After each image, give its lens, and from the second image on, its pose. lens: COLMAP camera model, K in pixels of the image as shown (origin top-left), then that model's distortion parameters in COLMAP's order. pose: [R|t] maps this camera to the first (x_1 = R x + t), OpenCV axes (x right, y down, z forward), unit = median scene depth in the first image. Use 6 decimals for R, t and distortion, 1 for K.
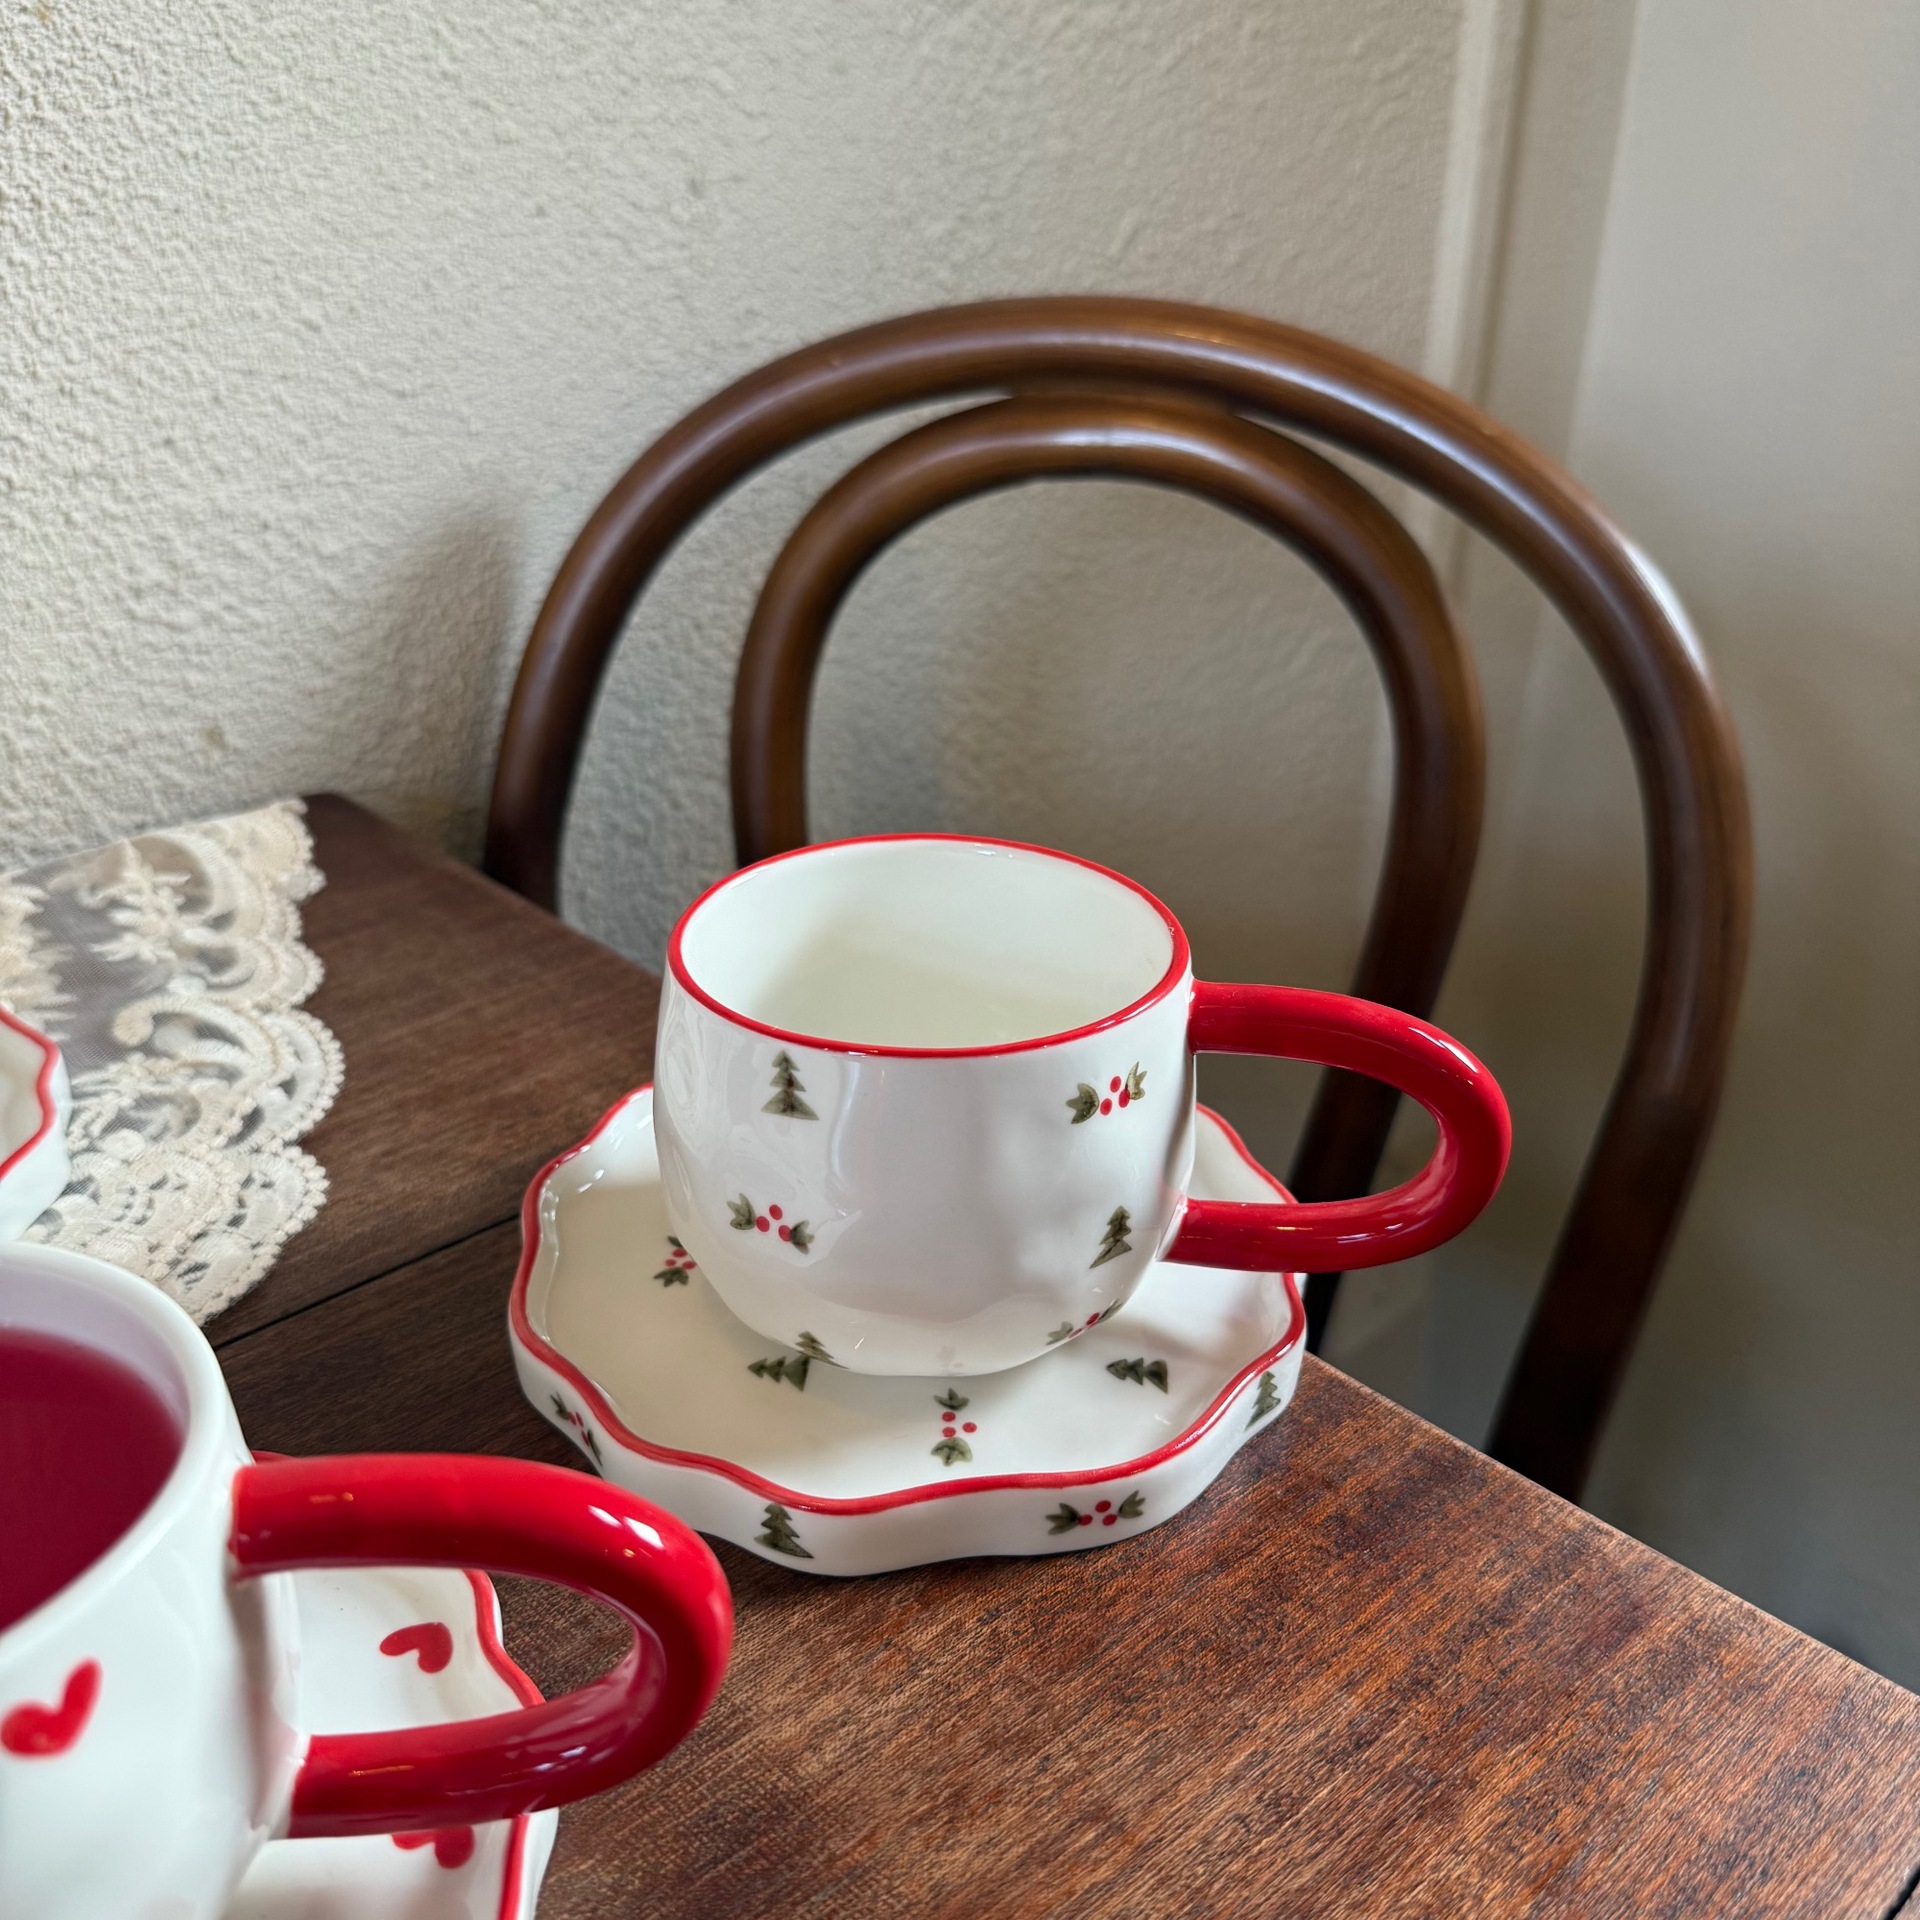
lens RADIAL K [[1981.4, 0, 960.0], [0, 1981.4, 960.0], [0, 0, 1]] dist [0.068126, -0.212233]
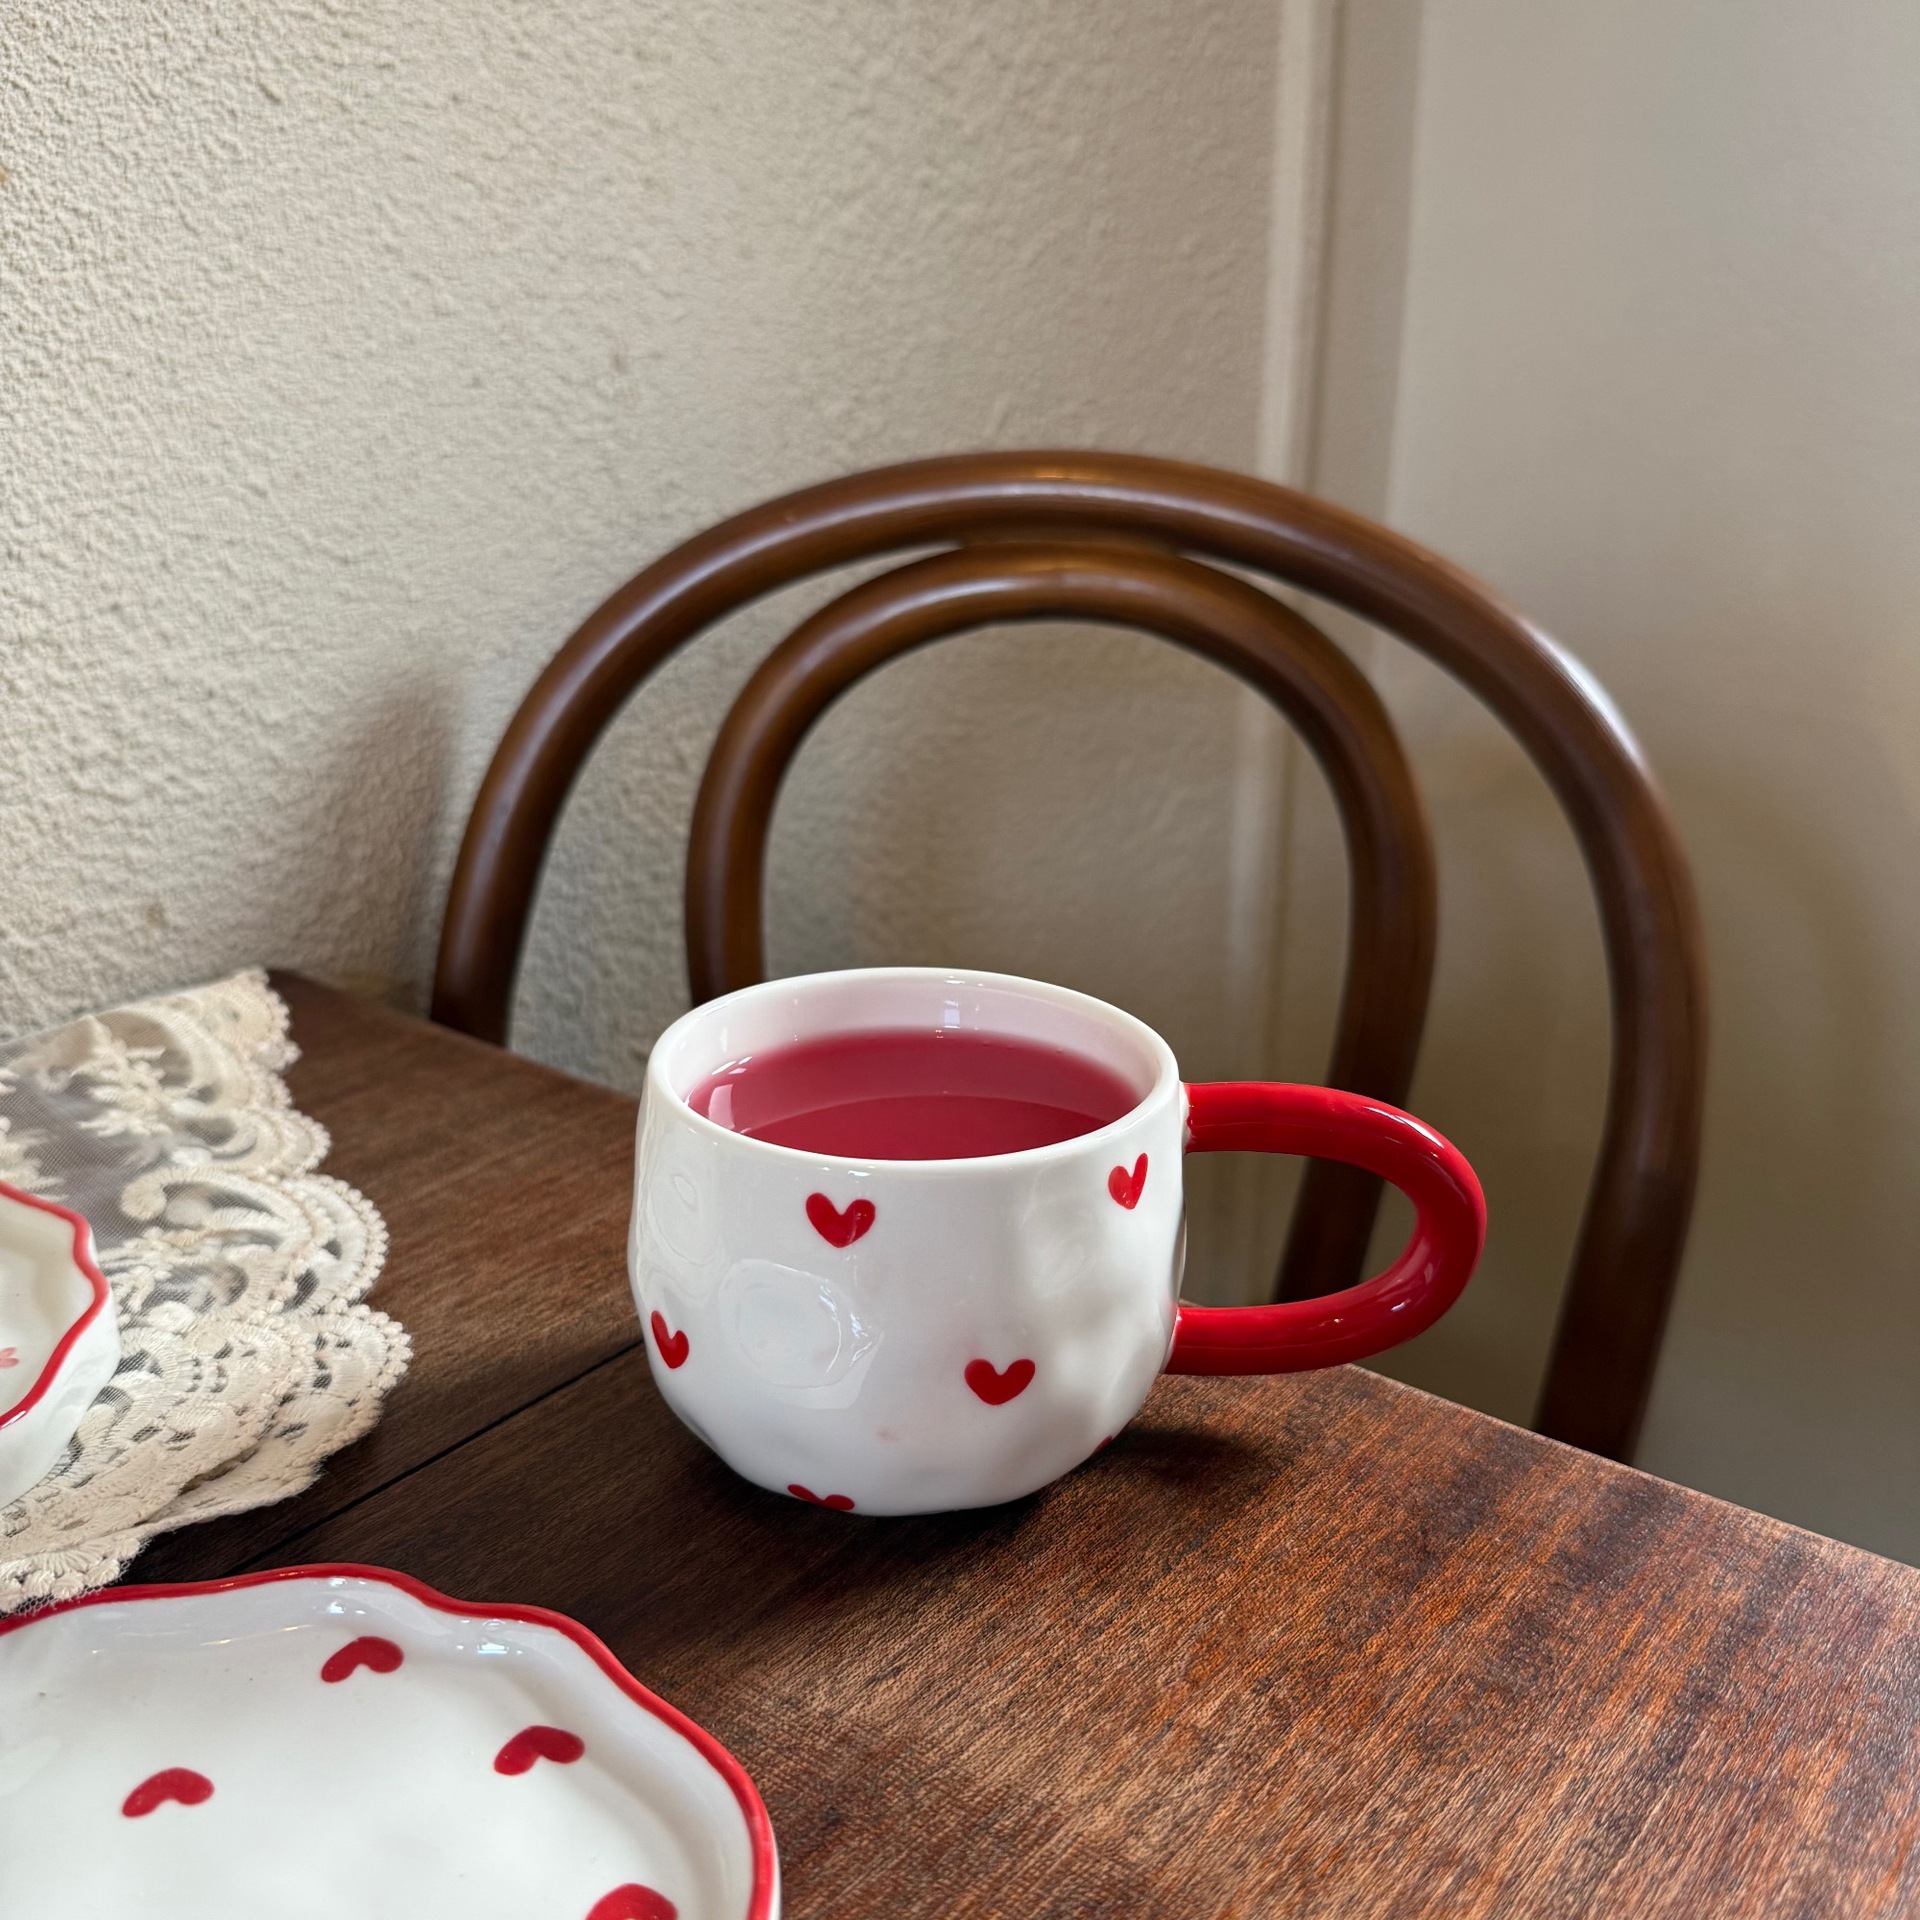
lens RADIAL K [[1956.9, 0, 968.8], [0, 1956.9, 940.1], [0, 0, 1]] dist [0.138067, -0.393768]
pose [[0.986929, -0.055667, 0.151239, -0.141429], [0.073765, 0.990409, -0.116825, 0.041581], [-0.143285, 0.126454, 0.981570, 0.018450]]
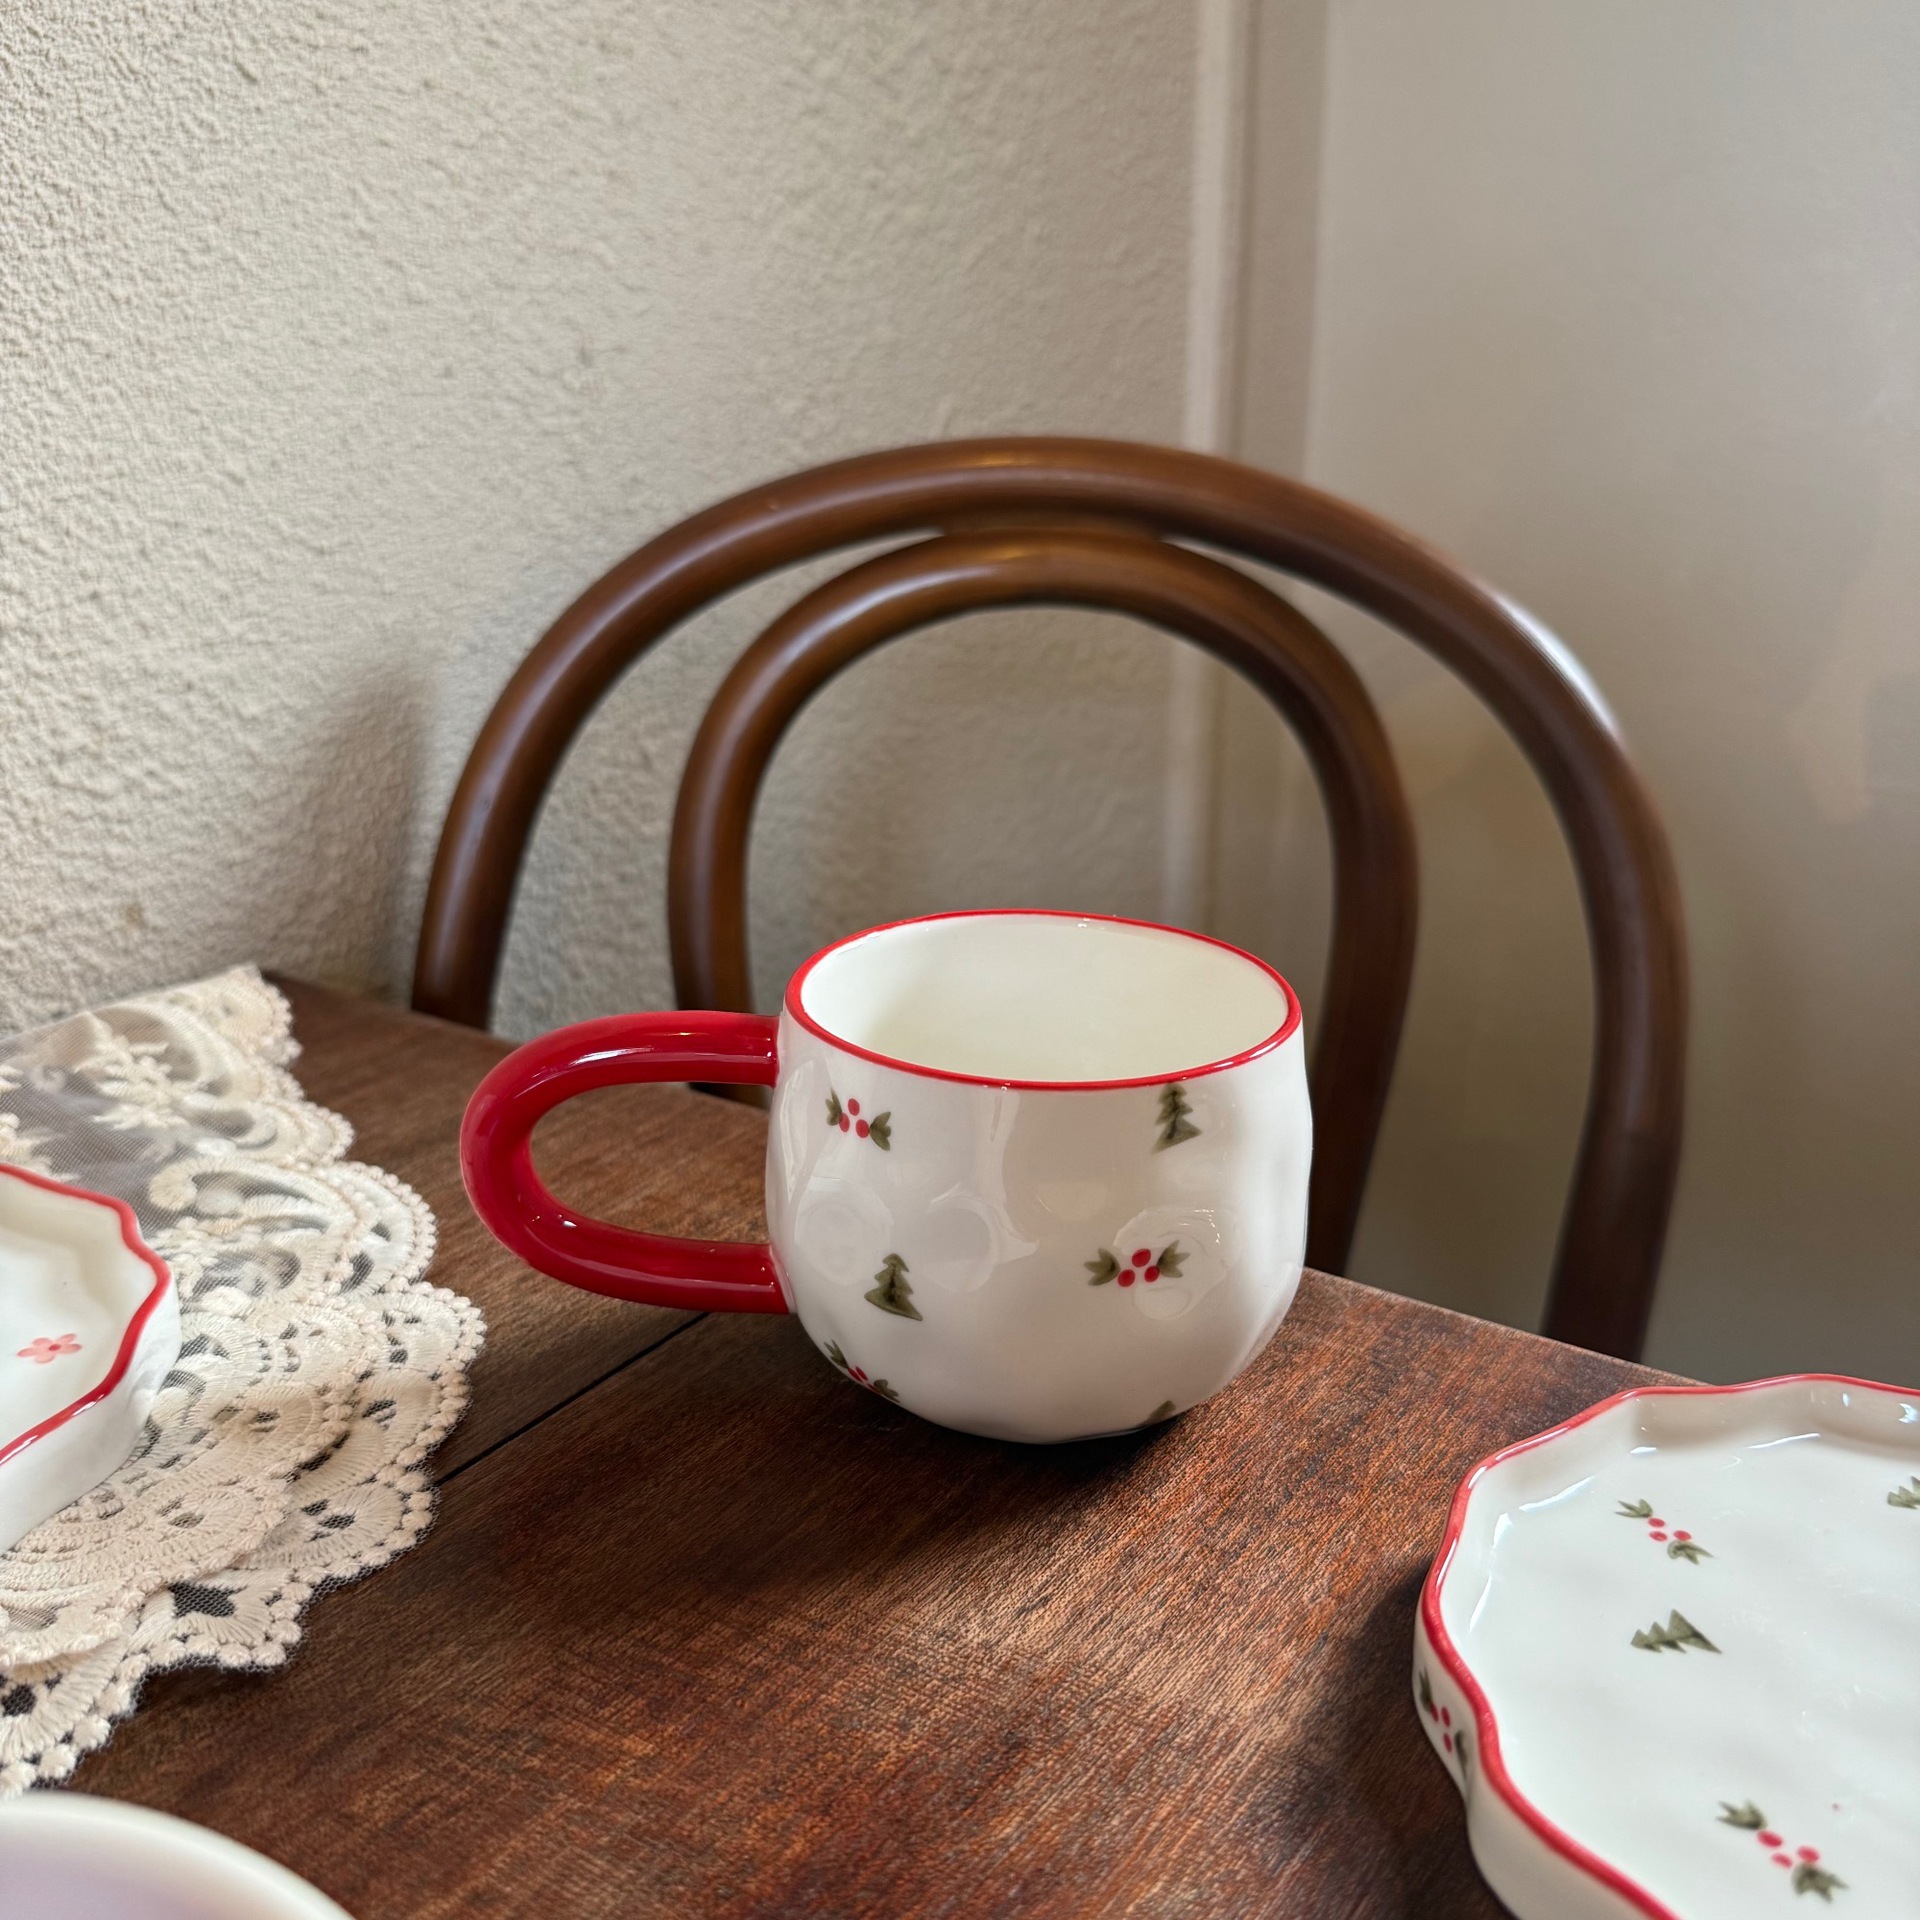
lens RADIAL K [[1960.4, 0, 968.8], [0, 1960.4, 948.7], [0, 0, 1]] dist [0.125075, -0.343144]
pose [[0.970679, -0.076858, 0.227762, -0.220329], [0.107970, 0.985952, -0.127438, 0.066078], [-0.214768, 0.148293, 0.965341, 0.034578]]
